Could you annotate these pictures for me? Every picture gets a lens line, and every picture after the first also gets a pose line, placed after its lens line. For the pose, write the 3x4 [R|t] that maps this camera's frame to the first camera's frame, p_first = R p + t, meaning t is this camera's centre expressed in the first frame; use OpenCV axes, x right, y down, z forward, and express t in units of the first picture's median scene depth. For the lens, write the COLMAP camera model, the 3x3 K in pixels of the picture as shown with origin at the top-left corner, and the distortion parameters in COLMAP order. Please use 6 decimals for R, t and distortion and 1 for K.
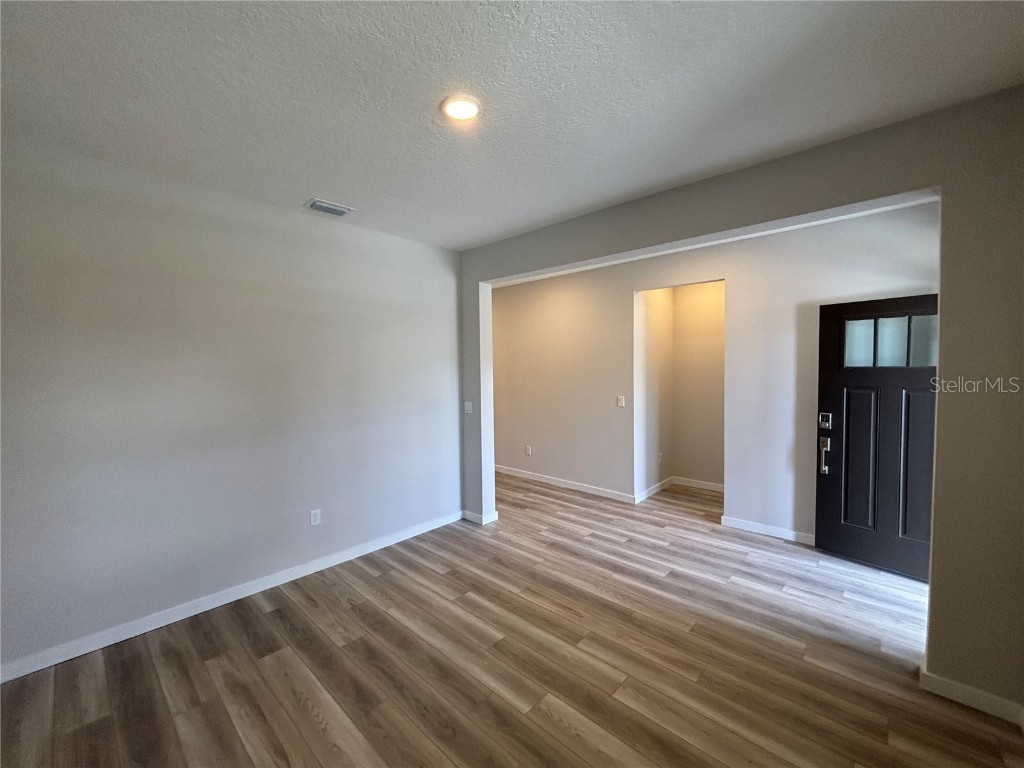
lens RADIAL K [[419.7, 0, 515.5], [0, 419.7, 384.3], [0, 0, 1]] dist [0.004555, -0.001119]
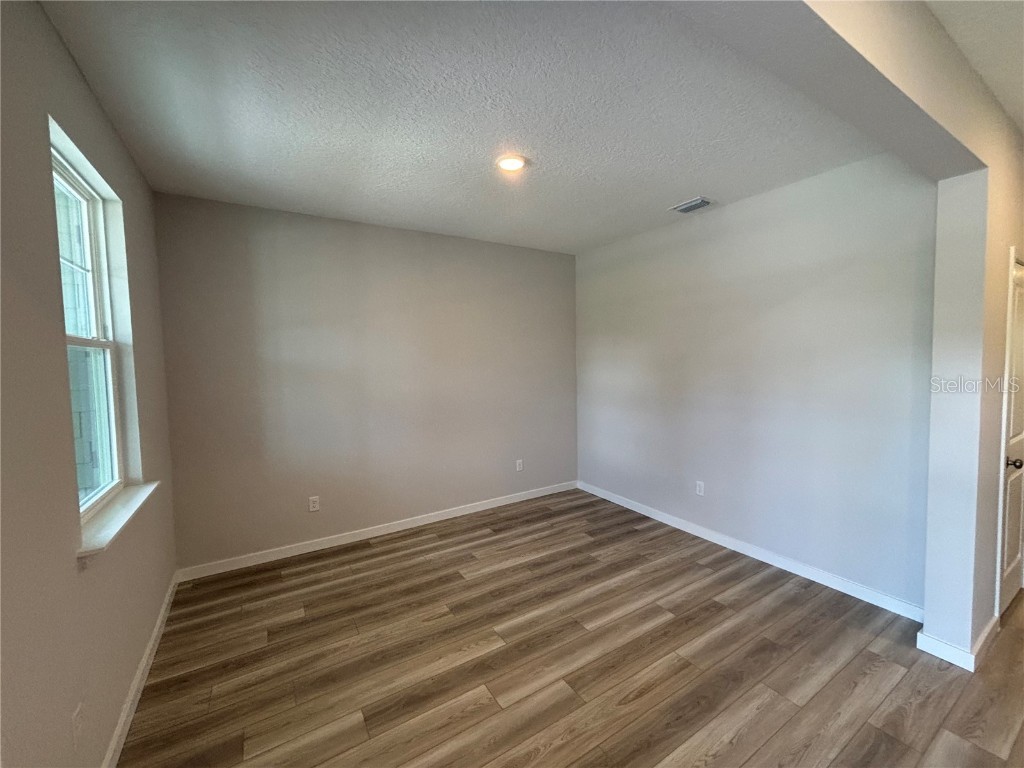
lens RADIAL K [[419.7, 0, 517.8], [0, 419.7, 381.1], [0, 0, 1]] dist [0.004555, -0.001119]
pose [[-0.264847, 0.065948, -0.962033, 0.788924], [-0.026827, 0.996769, 0.075715, -0.040226], [0.963917, 0.045862, -0.262222, 0.916442]]
